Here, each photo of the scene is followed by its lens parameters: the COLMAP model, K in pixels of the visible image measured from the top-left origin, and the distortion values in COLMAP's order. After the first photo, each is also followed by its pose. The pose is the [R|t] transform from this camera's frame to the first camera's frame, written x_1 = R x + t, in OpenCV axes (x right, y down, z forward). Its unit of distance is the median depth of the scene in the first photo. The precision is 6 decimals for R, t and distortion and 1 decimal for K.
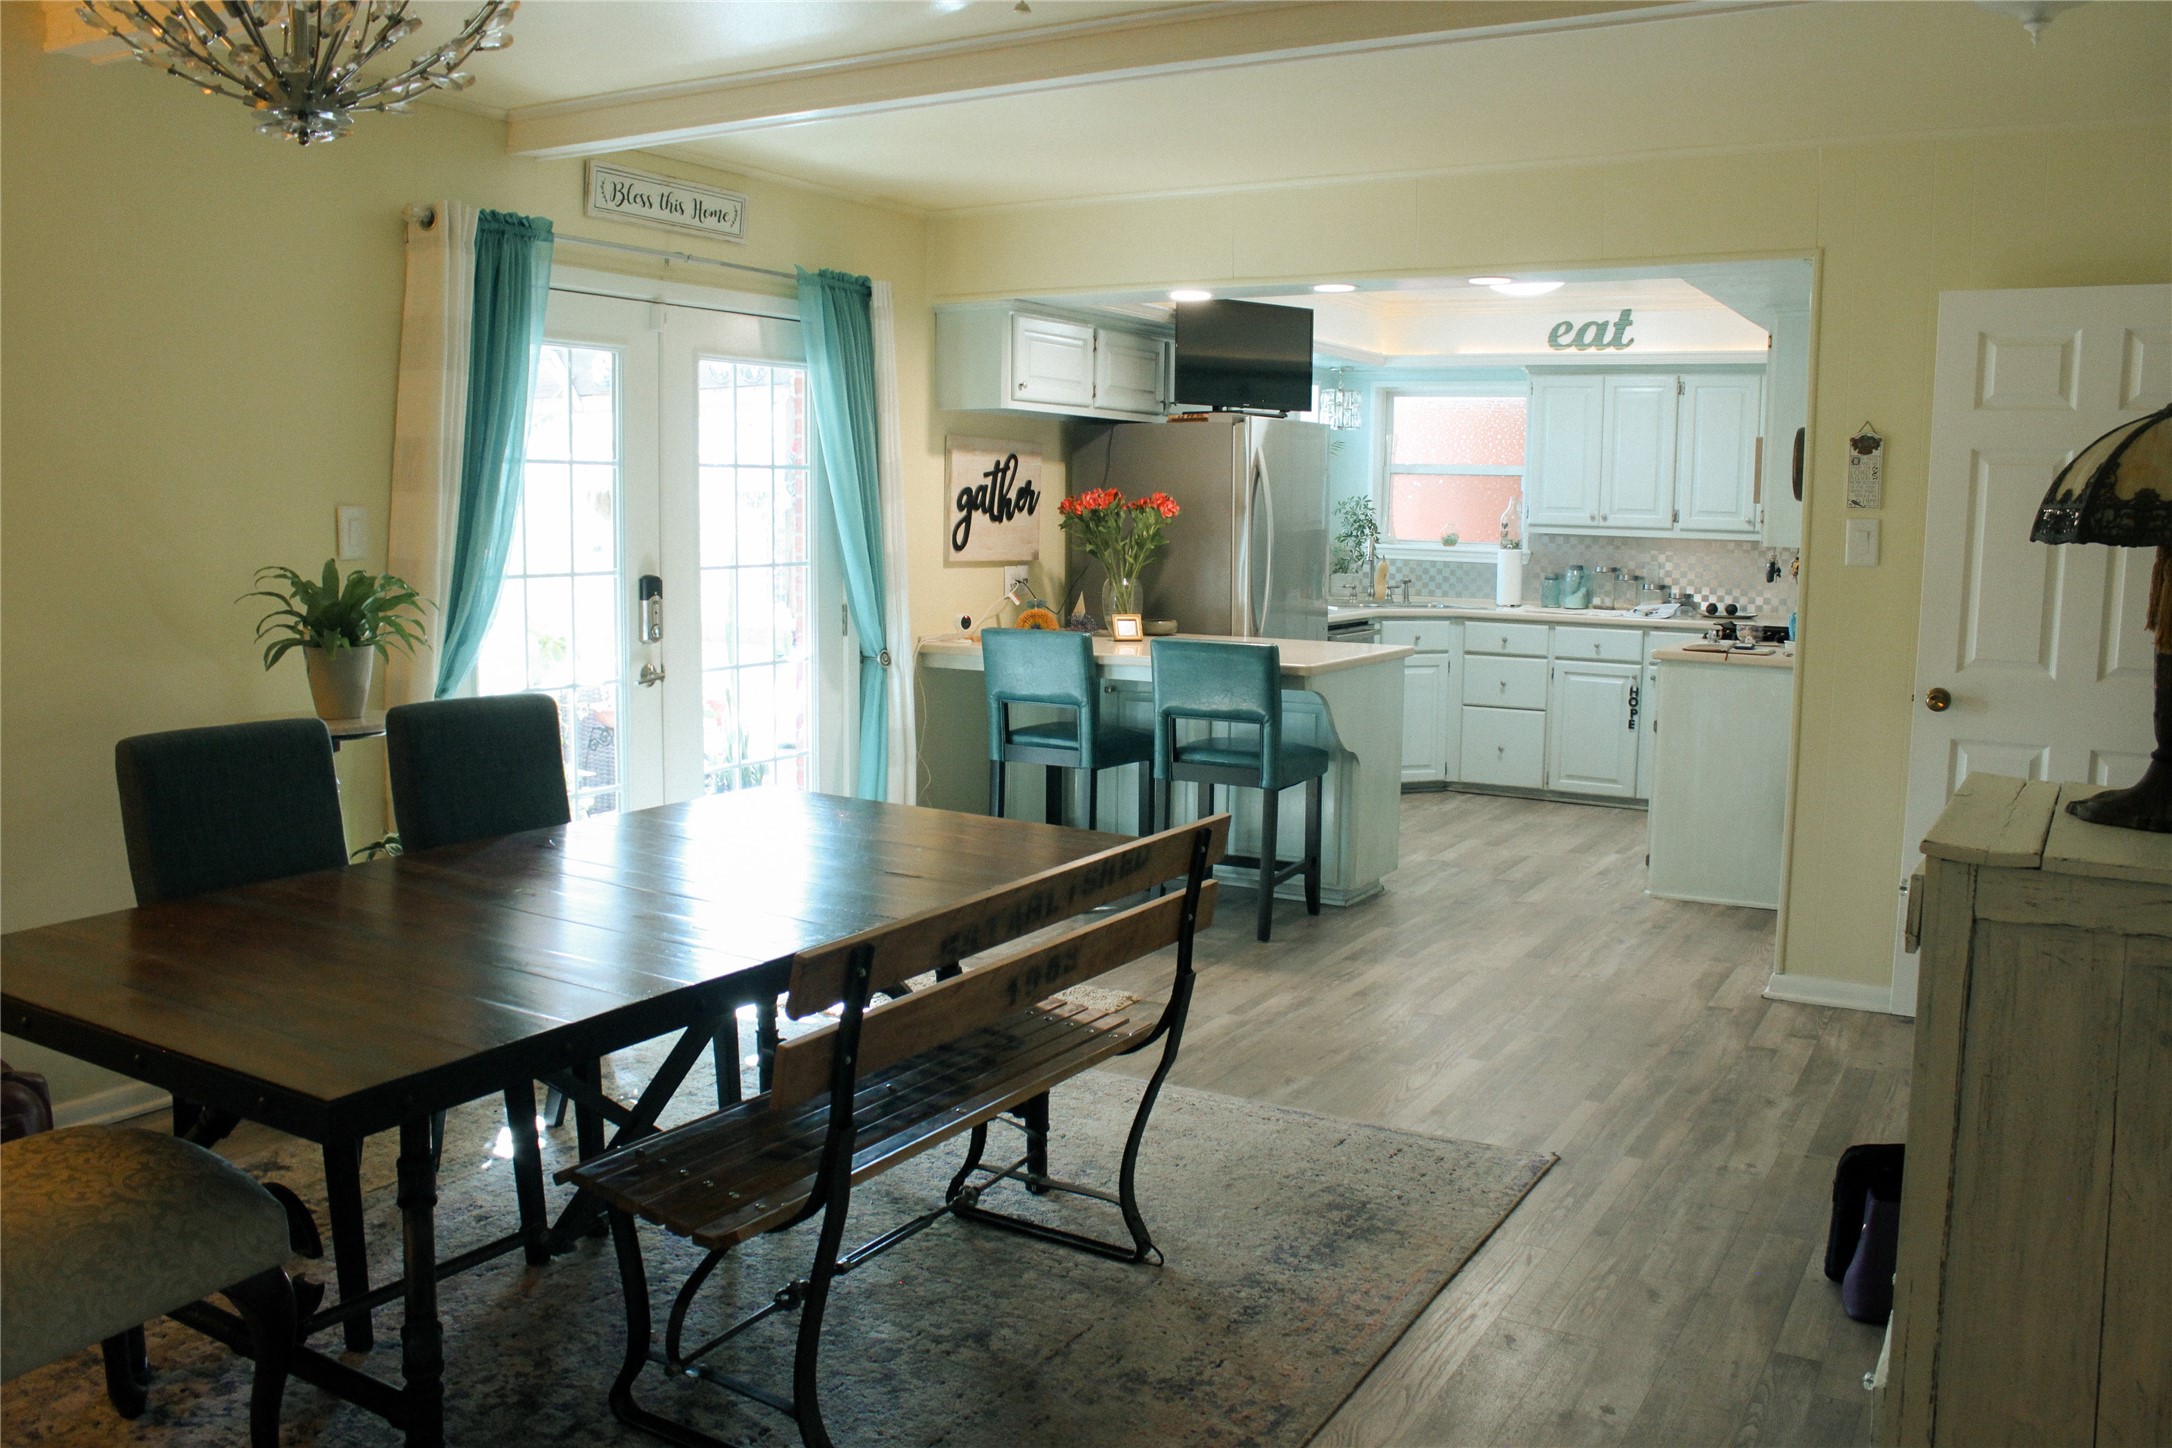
lens RADIAL K [[1816.8, 0, 1089.0], [0, 1816.8, 701.0], [0, 0, 1]] dist [-0.134437, 0.104614]
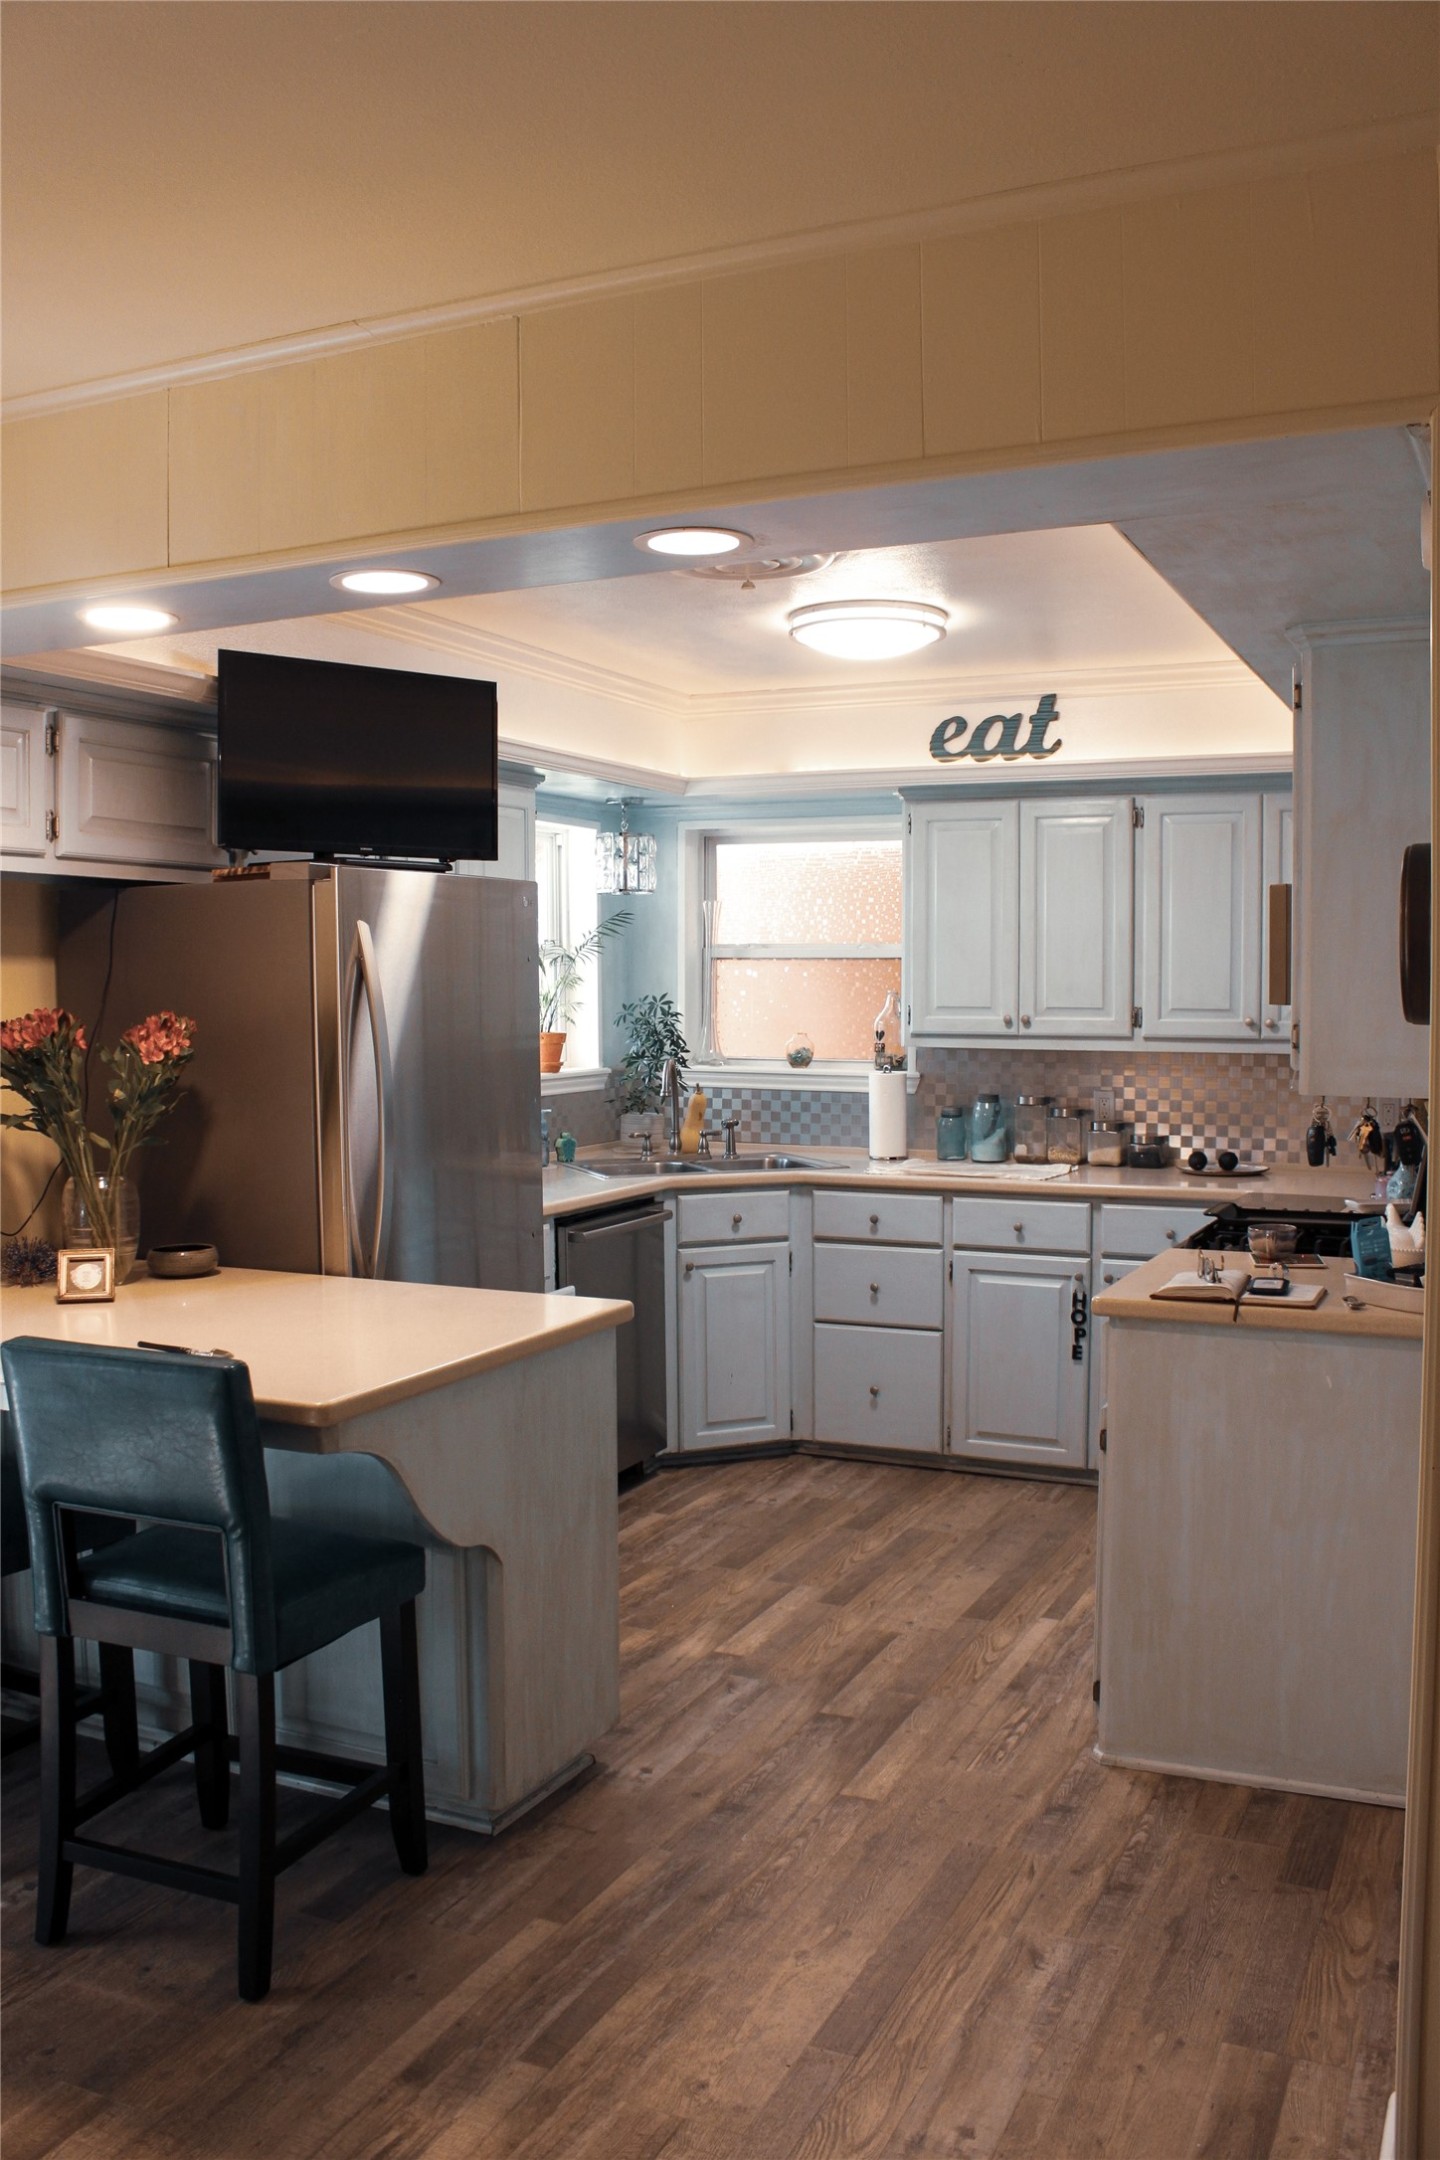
lens RADIAL K [[1806.7, 0, 712.8], [0, 1806.7, 1082.4], [0, 0, 1]] dist [-0.134437, 0.104614]
pose [[0.996857, -0.022447, 0.075977, 0.174180], [0.026479, 0.998271, -0.052483, -0.068623], [-0.074667, 0.054330, 0.995727, 0.511820]]
